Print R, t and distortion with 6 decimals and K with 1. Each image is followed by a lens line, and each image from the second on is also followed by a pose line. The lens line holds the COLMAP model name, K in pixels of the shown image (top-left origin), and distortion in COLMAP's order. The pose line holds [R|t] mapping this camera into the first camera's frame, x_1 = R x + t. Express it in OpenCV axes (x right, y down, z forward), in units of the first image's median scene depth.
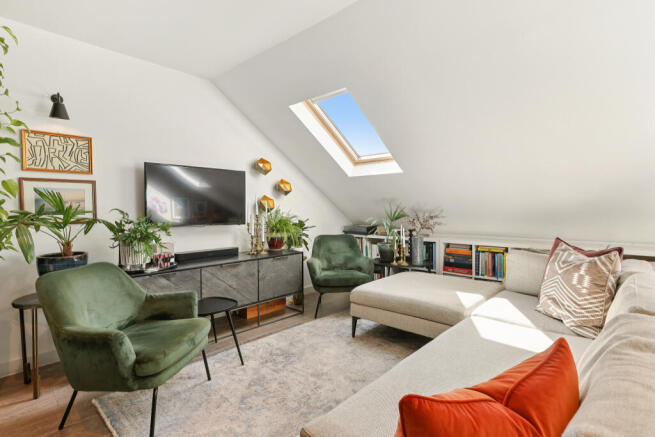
lens RADIAL K [[329.8, 0, 327.5], [0, 329.8, 218.5], [0, 0, 1]] dist [-0.003824, -0.000561]
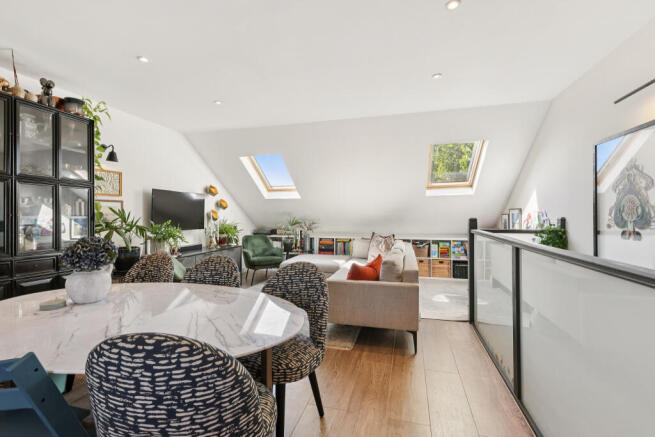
lens RADIAL K [[293.4, 0, 327.5], [0, 293.4, 218.5], [0, 0, 1]] dist [-0.000751, 0.000166]
pose [[0.889581, 0.002003, 0.456772, -0.343819], [0.007397, 0.999796, -0.018790, -0.000377], [-0.456717, 0.020094, 0.889385, -0.446653]]
